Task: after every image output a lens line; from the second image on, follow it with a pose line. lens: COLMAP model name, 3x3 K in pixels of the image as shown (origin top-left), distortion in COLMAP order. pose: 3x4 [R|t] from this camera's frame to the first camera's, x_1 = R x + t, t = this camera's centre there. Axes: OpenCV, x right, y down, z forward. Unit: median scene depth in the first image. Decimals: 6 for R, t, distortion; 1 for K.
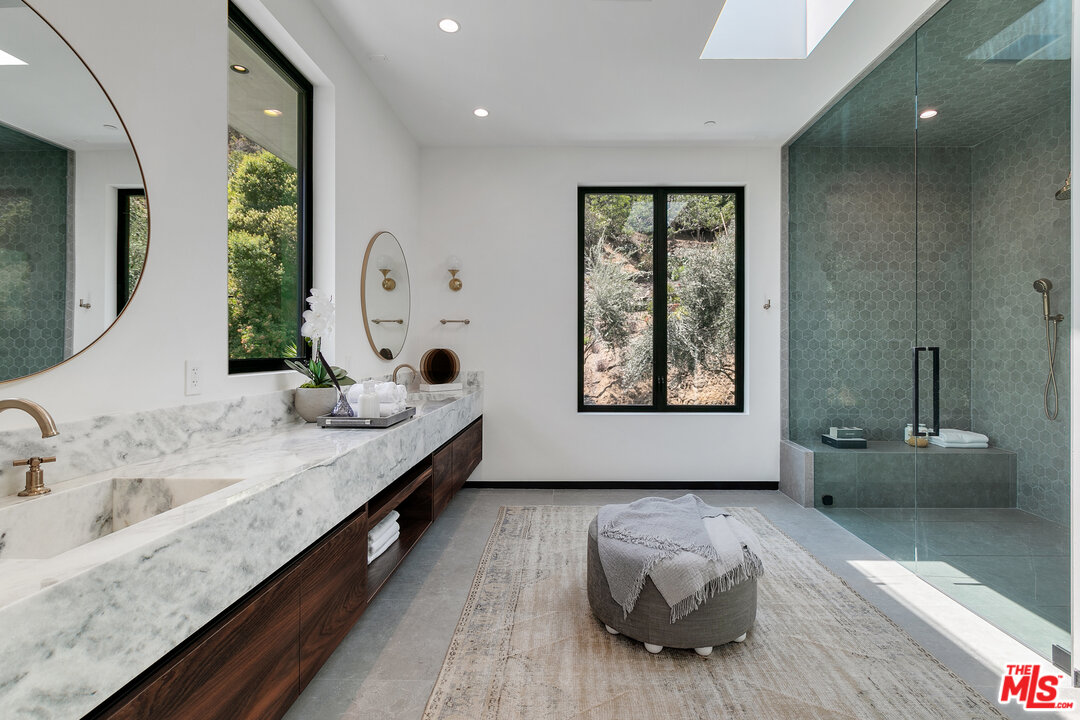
lens RADIAL K [[601.0, 0, 540.9], [0, 601.0, 356.0], [0, 0, 1]] dist [0.000030, 0.000026]
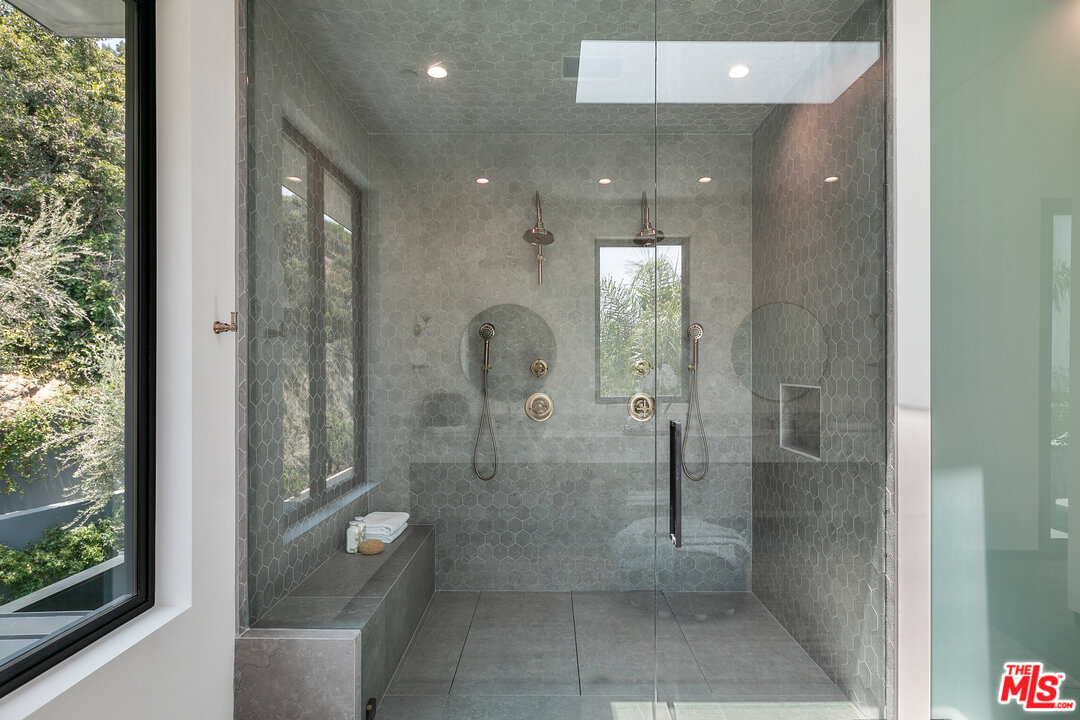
lens RADIAL K [[601.0, 0, 540.8], [0, 601.0, 364.2], [0, 0, 1]] dist [0.000030, 0.000026]
pose [[-0.052709, -0.000092, 0.998610, -0.054378], [0.004086, 0.999992, 0.000308, -0.063016], [-0.998602, 0.004097, -0.052708, 0.893284]]
